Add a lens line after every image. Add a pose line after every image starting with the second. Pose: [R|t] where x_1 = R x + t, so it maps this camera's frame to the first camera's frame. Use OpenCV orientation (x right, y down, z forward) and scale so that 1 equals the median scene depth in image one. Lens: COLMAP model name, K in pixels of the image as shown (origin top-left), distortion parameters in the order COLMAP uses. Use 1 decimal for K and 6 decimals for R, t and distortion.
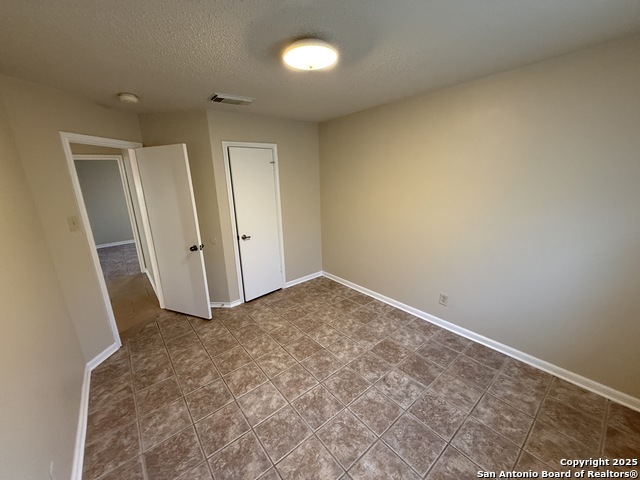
lens RADIAL K [[252.9, 0, 323.0], [0, 252.9, 239.2], [0, 0, 1]] dist [-0.000219, 0.000111]
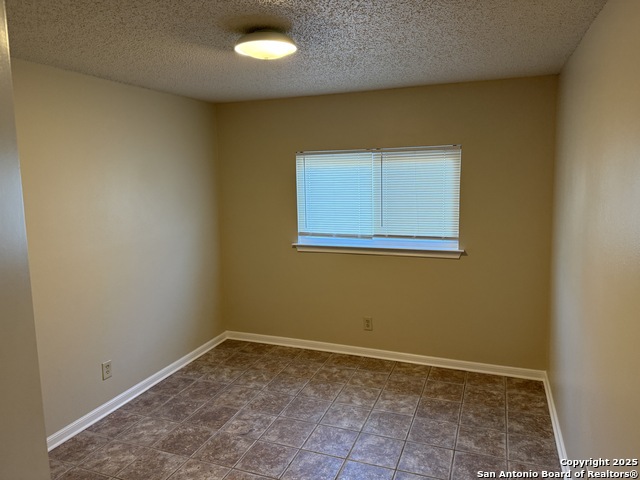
lens RADIAL K [[442.1, 0, 316.9], [0, 442.1, 233.9], [0, 0, 1]] dist [0.086744, -0.107369]
pose [[-0.467379, -0.077804, 0.880627, -1.088166], [0.252768, 0.942775, 0.217448, -0.297247], [-0.847151, 0.324224, -0.420967, 1.226169]]
